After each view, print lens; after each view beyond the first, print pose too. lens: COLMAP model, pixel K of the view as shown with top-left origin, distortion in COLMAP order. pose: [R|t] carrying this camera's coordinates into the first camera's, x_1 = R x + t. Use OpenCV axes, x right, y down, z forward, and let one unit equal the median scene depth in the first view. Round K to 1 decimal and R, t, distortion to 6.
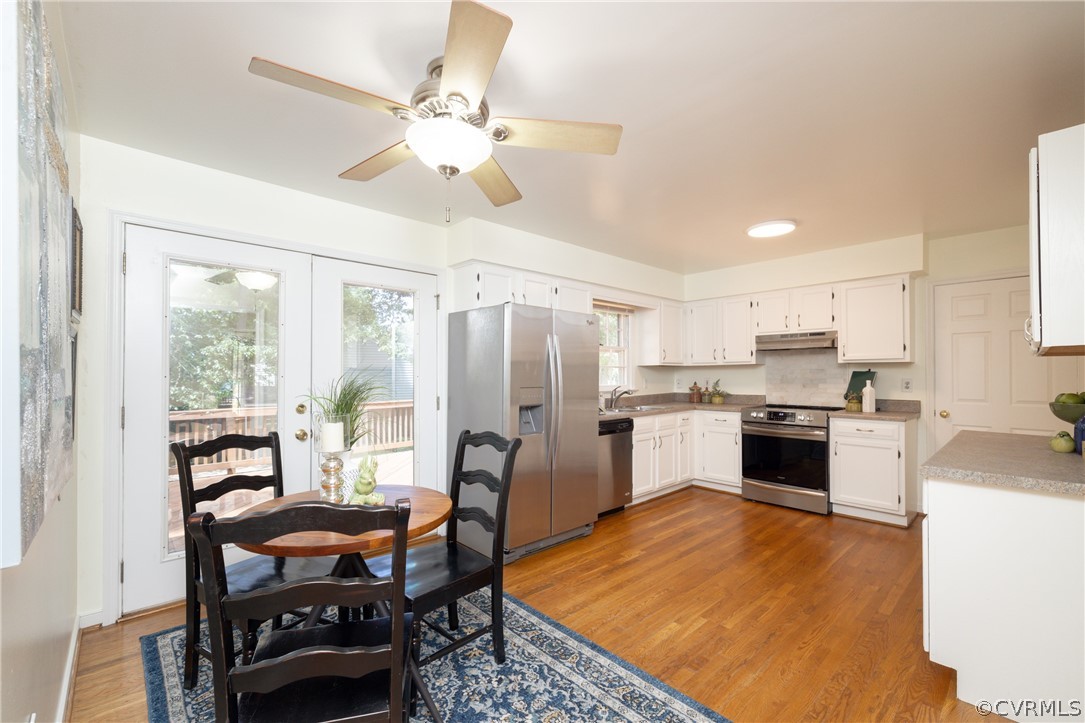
lens RADIAL K [[466.0, 0, 536.4], [0, 466.0, 366.5], [0, 0, 1]] dist [-0.004994, 0.001400]
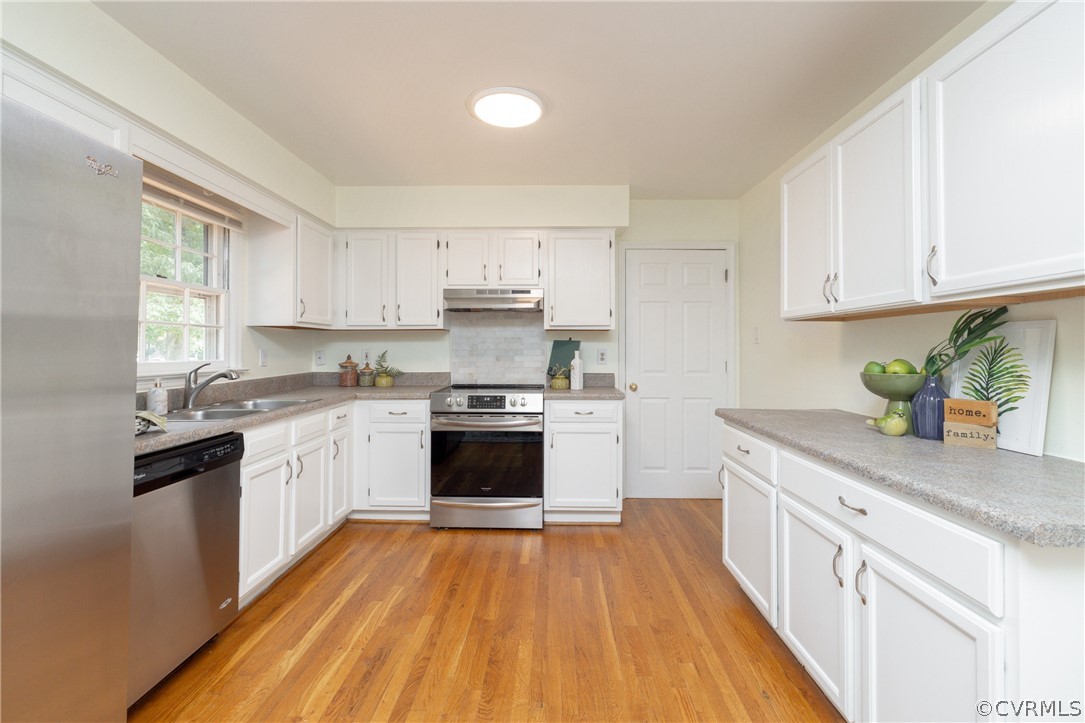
lens RADIAL K [[466.0, 0, 554.9], [0, 466.0, 345.0], [0, 0, 1]] dist [-0.004994, 0.001400]
pose [[0.681229, 0.012051, 0.731972, 0.072620], [-0.015399, 0.999879, -0.002130, 0.019667], [-0.731909, -0.009821, 0.681332, 0.418807]]
